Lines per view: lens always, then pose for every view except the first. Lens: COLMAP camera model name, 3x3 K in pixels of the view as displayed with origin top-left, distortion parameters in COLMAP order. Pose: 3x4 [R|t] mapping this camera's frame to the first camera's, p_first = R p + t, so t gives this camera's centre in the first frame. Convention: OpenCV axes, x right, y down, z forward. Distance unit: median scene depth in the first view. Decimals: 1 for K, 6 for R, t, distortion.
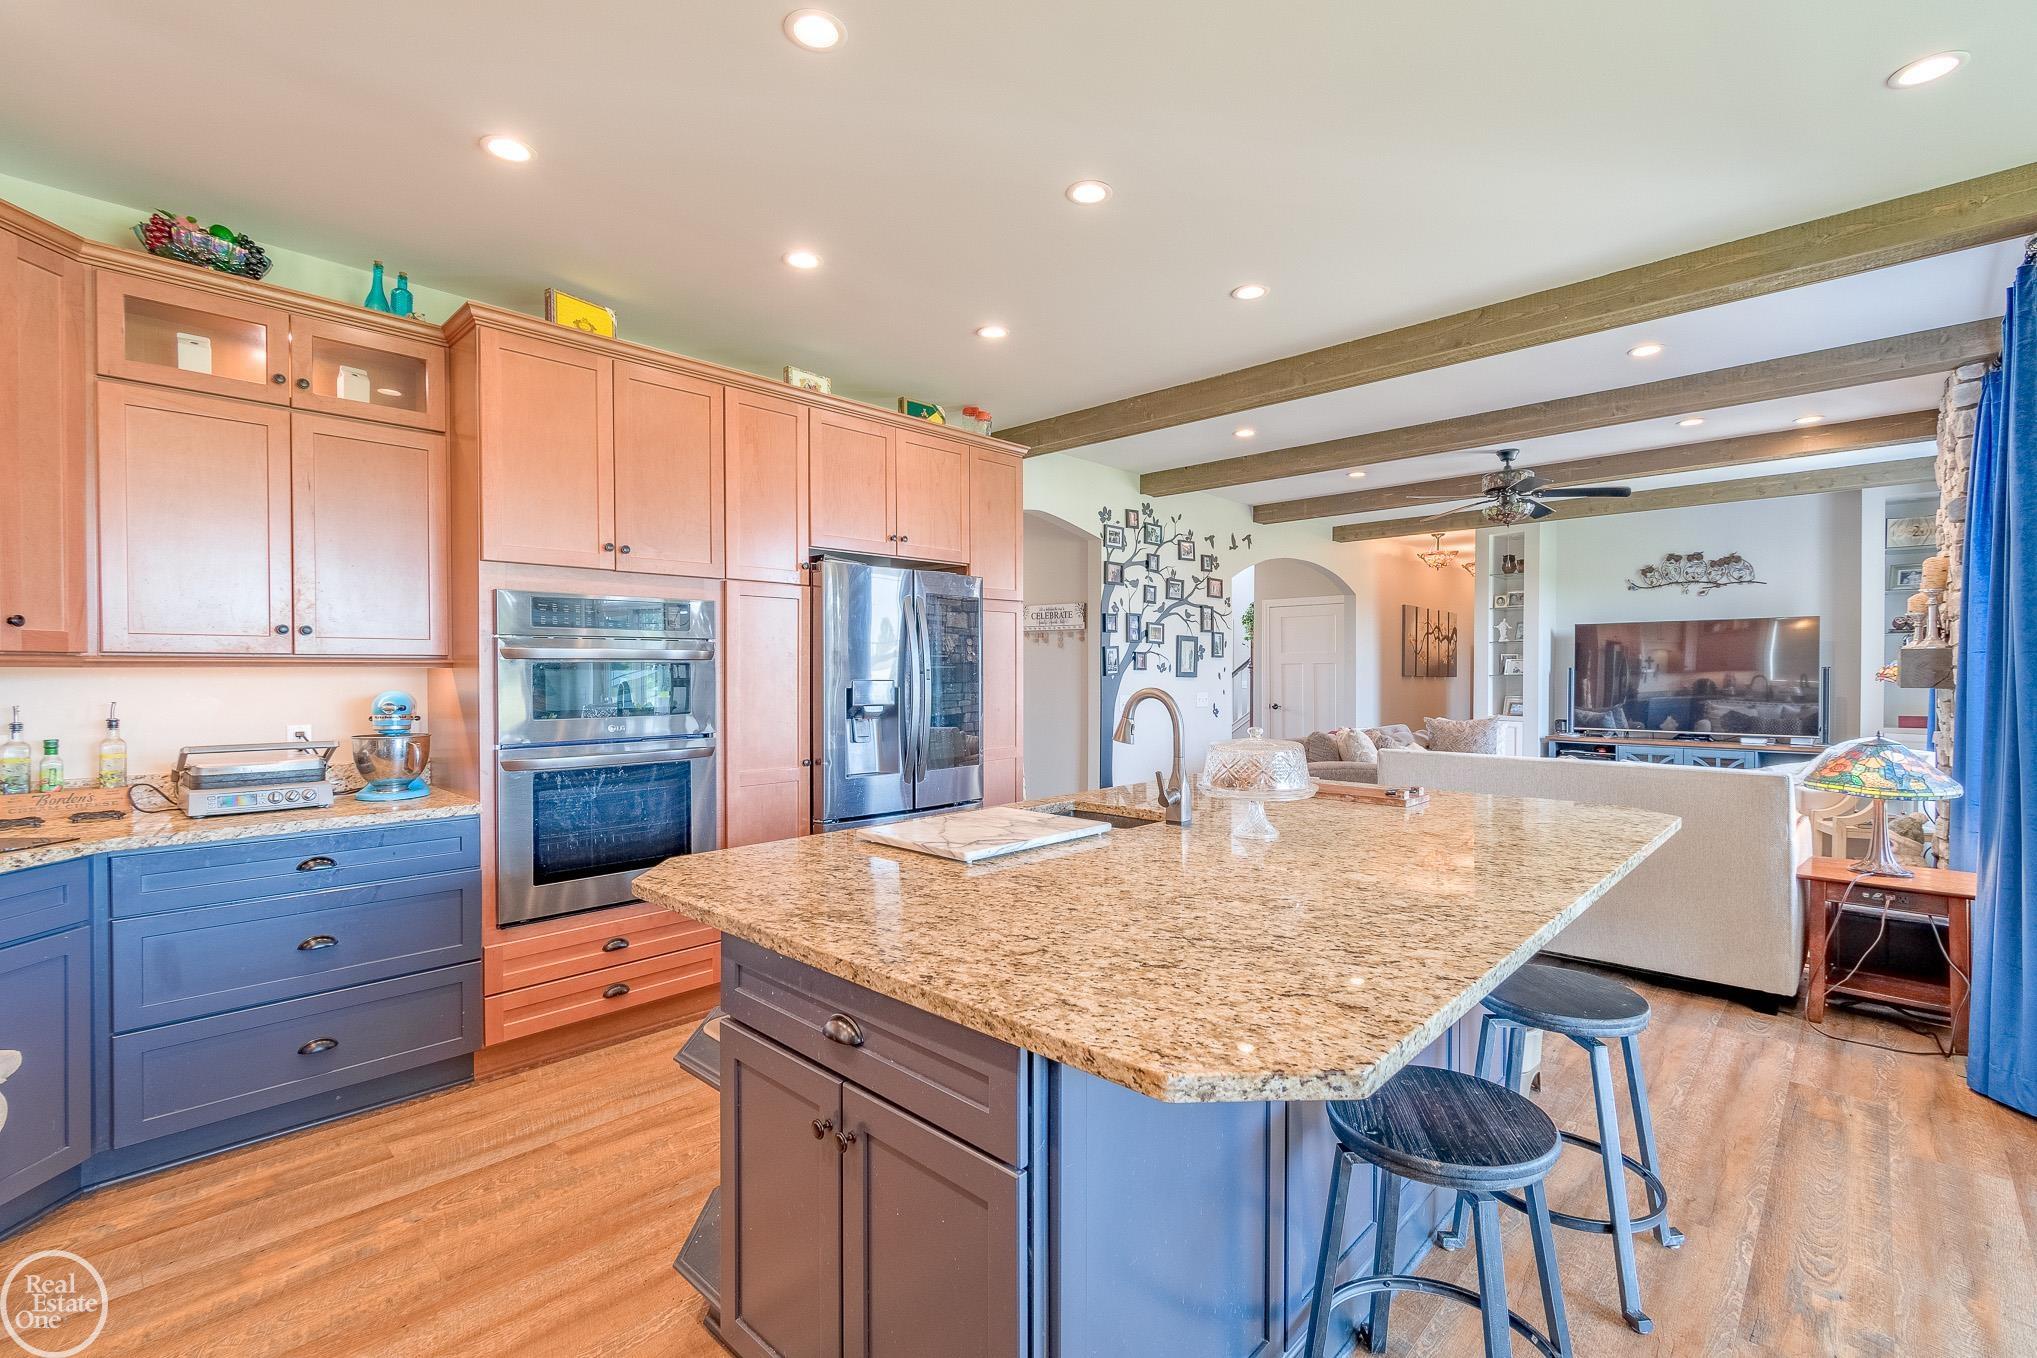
lens RADIAL K [[901.2, 0, 1020.6], [0, 901.2, 677.4], [0, 0, 1]] dist [0.004874, -0.000375]
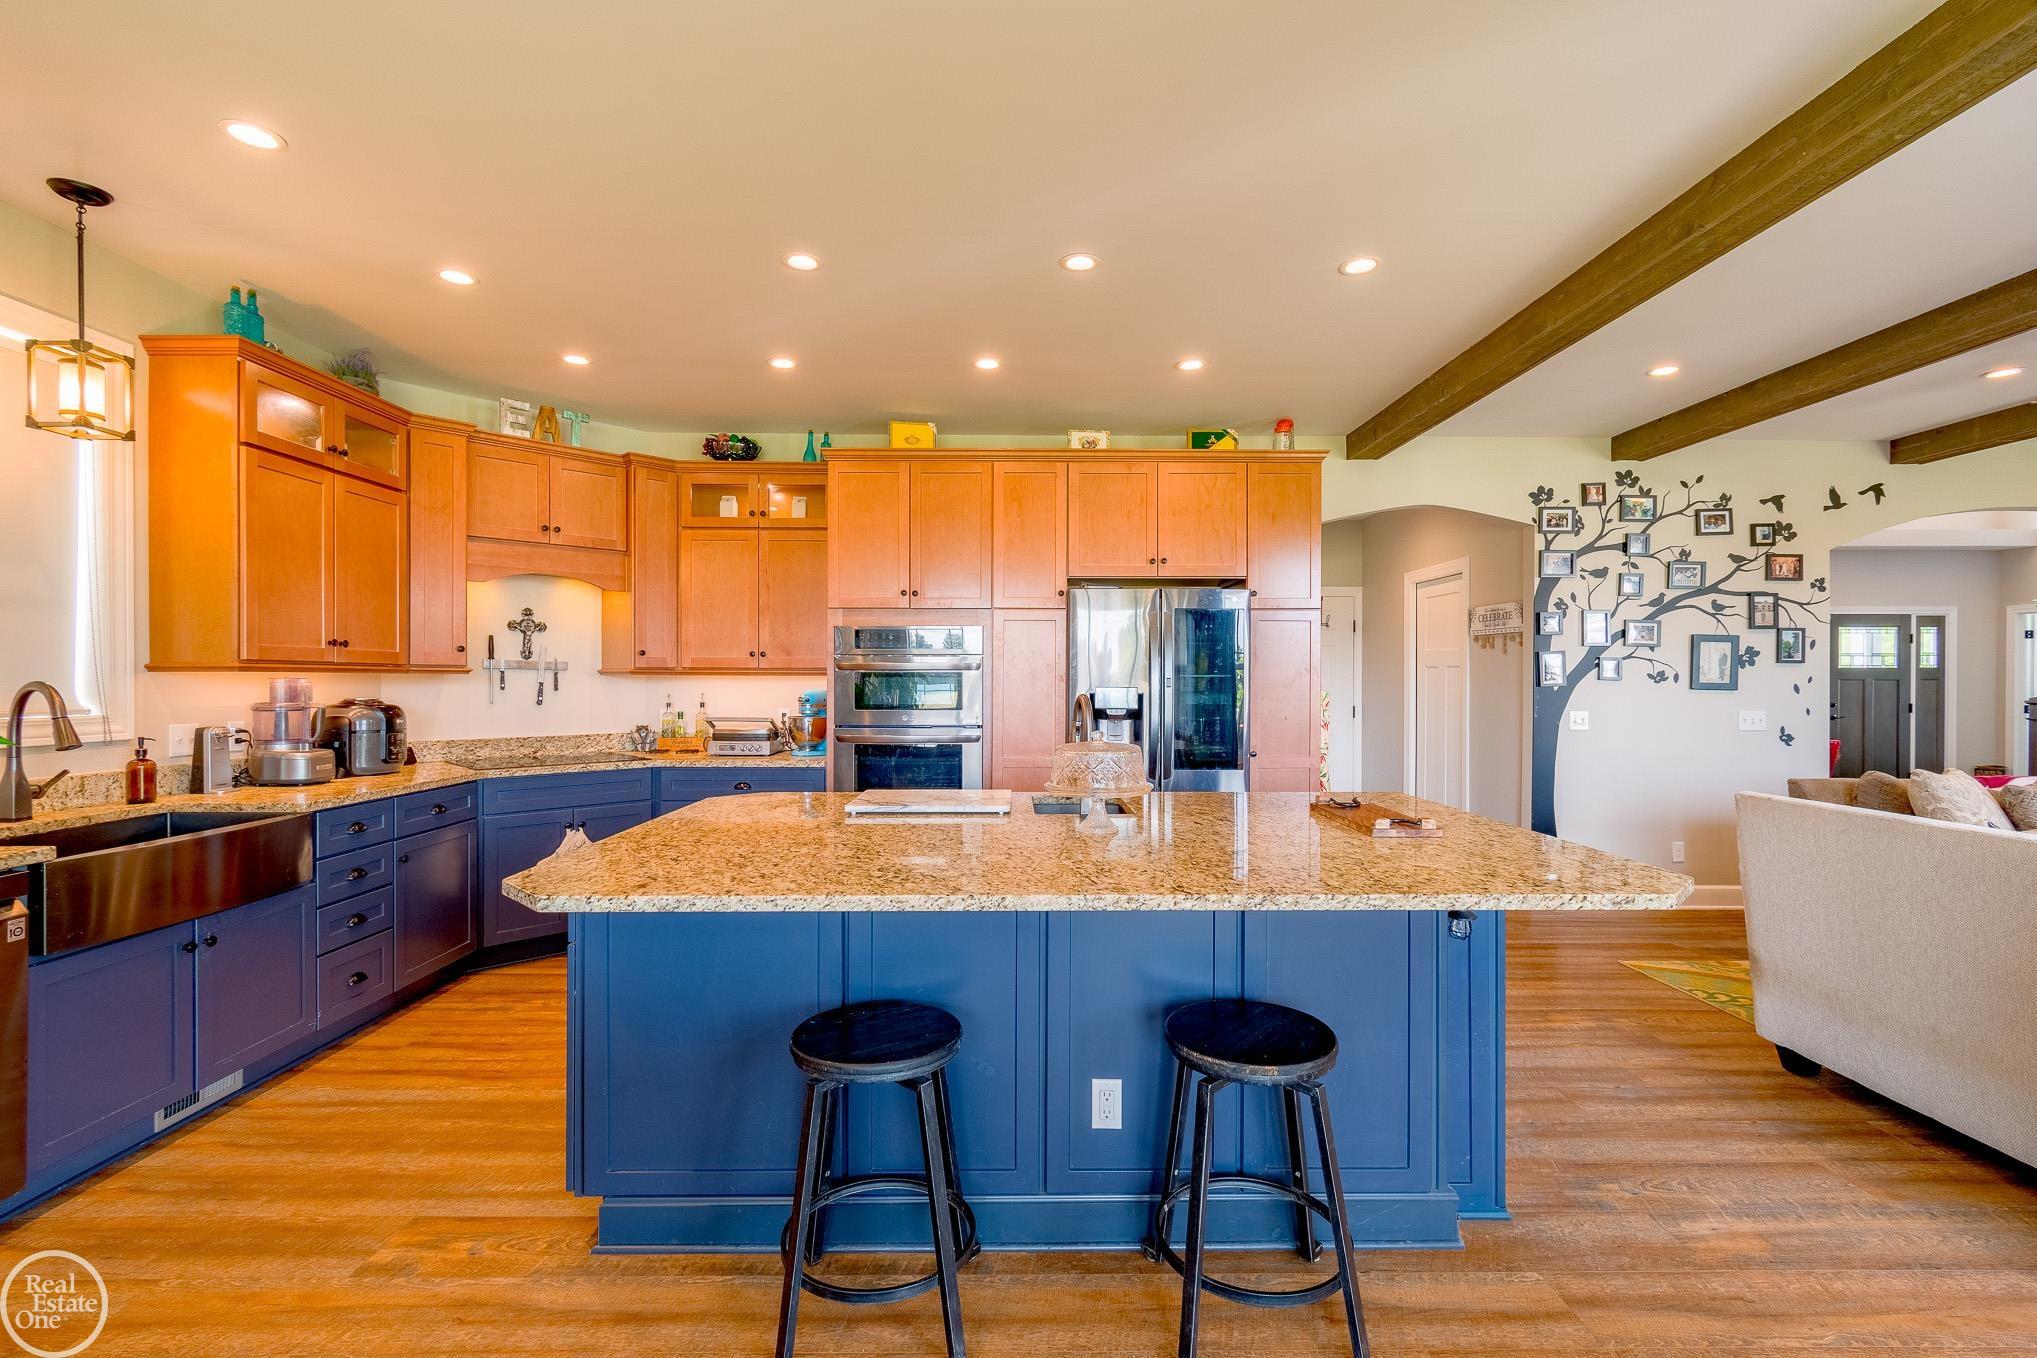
lens RADIAL K [[901.2, 0, 1017.0], [0, 901.2, 682.2], [0, 0, 1]] dist [0.004874, -0.000375]
pose [[0.696350, 0.005940, -0.717678, 0.341674], [-0.009289, 0.999957, -0.000736, -0.000644], [0.717643, 0.007179, 0.696375, 0.058655]]
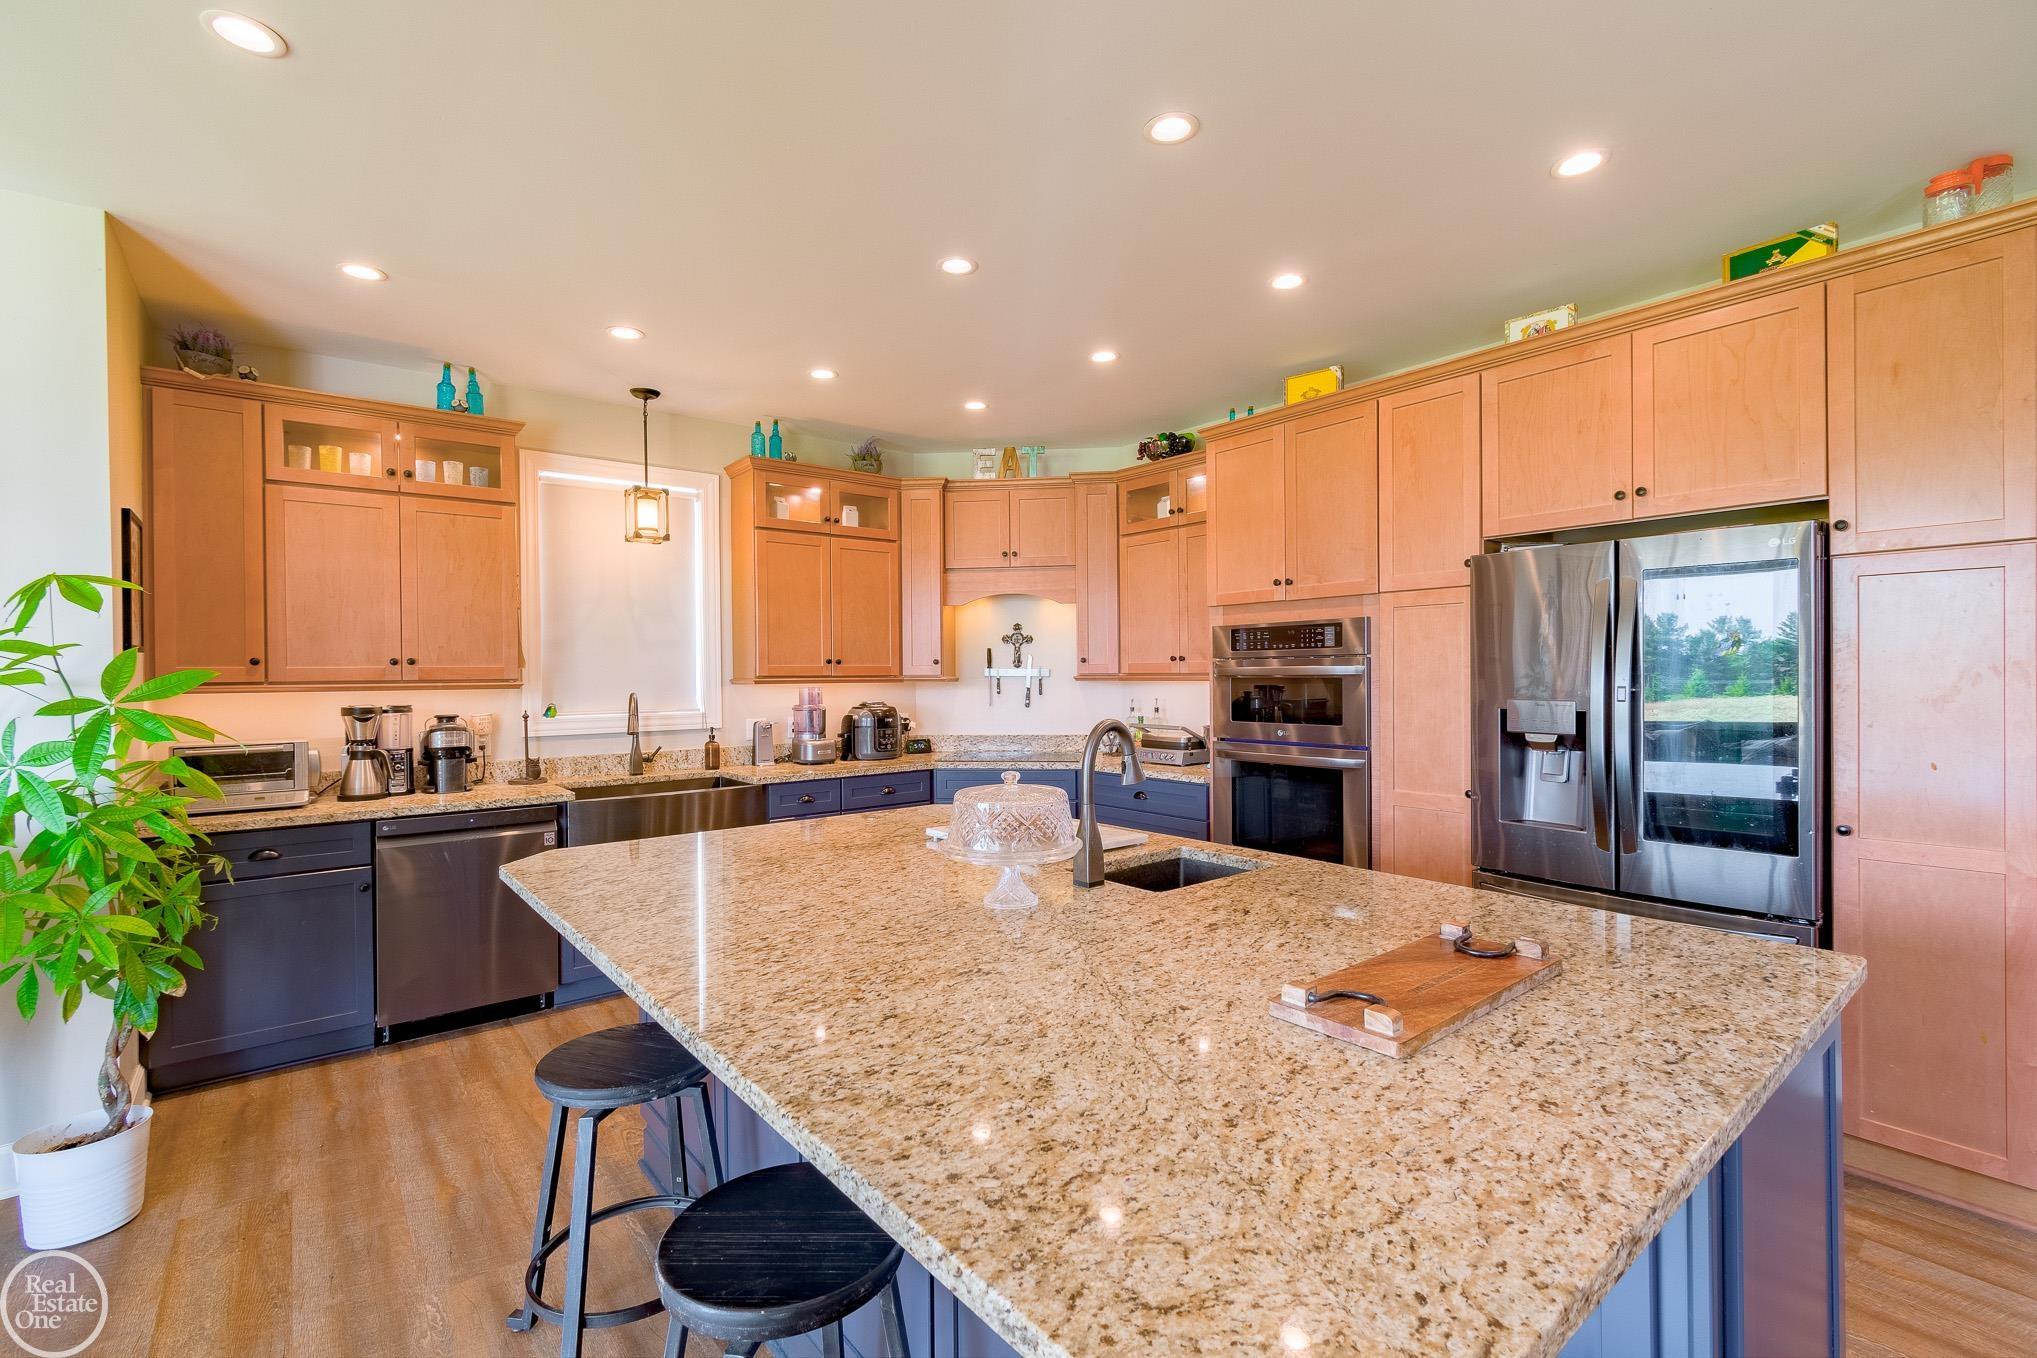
lens RADIAL K [[901.2, 0, 1024.1], [0, 901.2, 676.6], [0, 0, 1]] dist [0.004874, -0.000375]
pose [[-0.128191, 0.006751, -0.991727, 0.377163], [0.002028, 0.999977, 0.006545, -0.012966], [0.991747, -0.001172, -0.128202, 0.393470]]
